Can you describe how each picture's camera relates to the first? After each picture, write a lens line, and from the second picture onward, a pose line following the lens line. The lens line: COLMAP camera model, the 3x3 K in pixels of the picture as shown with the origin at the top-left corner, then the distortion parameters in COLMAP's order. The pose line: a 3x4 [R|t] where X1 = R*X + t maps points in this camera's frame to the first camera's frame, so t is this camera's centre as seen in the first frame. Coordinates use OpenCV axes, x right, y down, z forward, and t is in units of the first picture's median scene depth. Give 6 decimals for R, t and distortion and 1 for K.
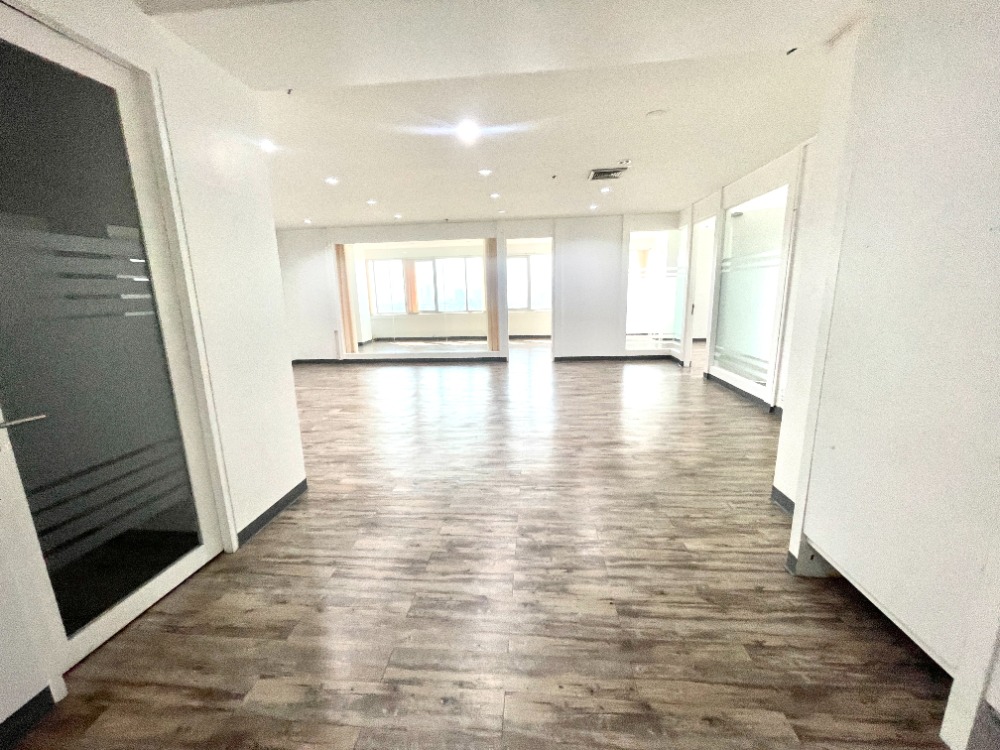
lens RADIAL K [[401.5, 0, 500.0], [0, 401.5, 375.0], [0, 0, 1]] dist [-0.000979, -0.000090]
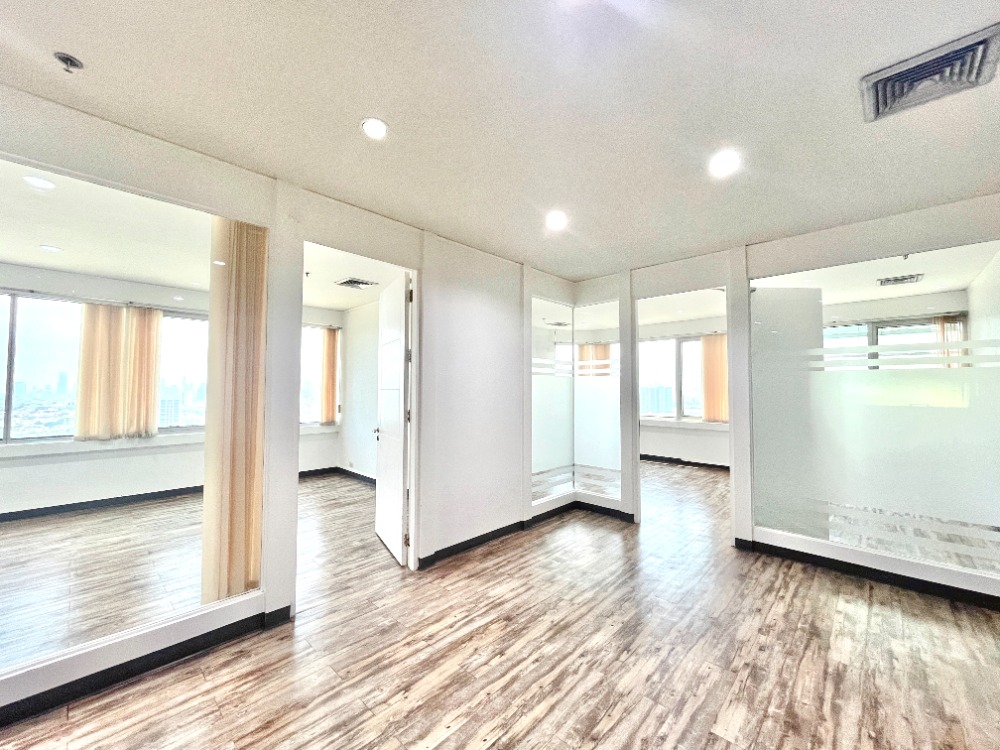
lens RADIAL K [[397.7, 0, 500.0], [0, 397.7, 375.0], [0, 0, 1]] dist [-0.000589, -0.000132]
pose [[0.628604, 0.064756, 0.775025, -0.126195], [0.136851, 0.971769, -0.192191, -0.134061], [-0.765590, 0.226875, 0.601996, 0.680361]]
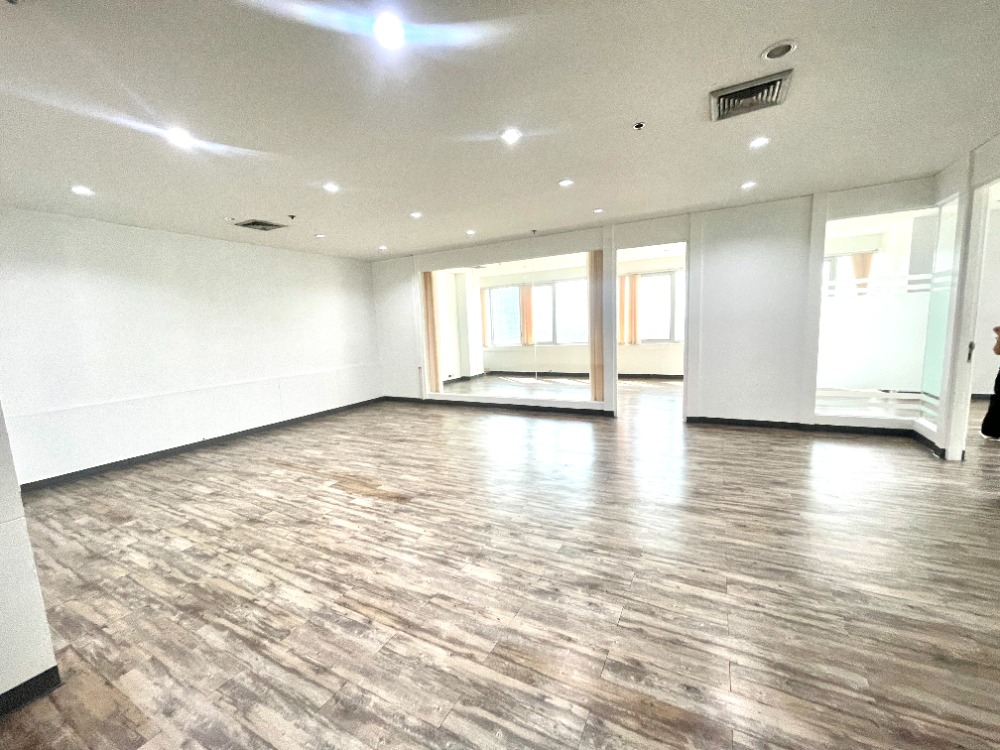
lens RADIAL K [[401.5, 0, 500.0], [0, 401.5, 375.0], [0, 0, 1]] dist [-0.000979, -0.000090]
pose [[0.917408, 0.037522, -0.396175, 0.115961], [-0.061243, 0.996997, -0.047391, -0.063597], [0.393207, 0.067740, 0.916951, 0.259380]]
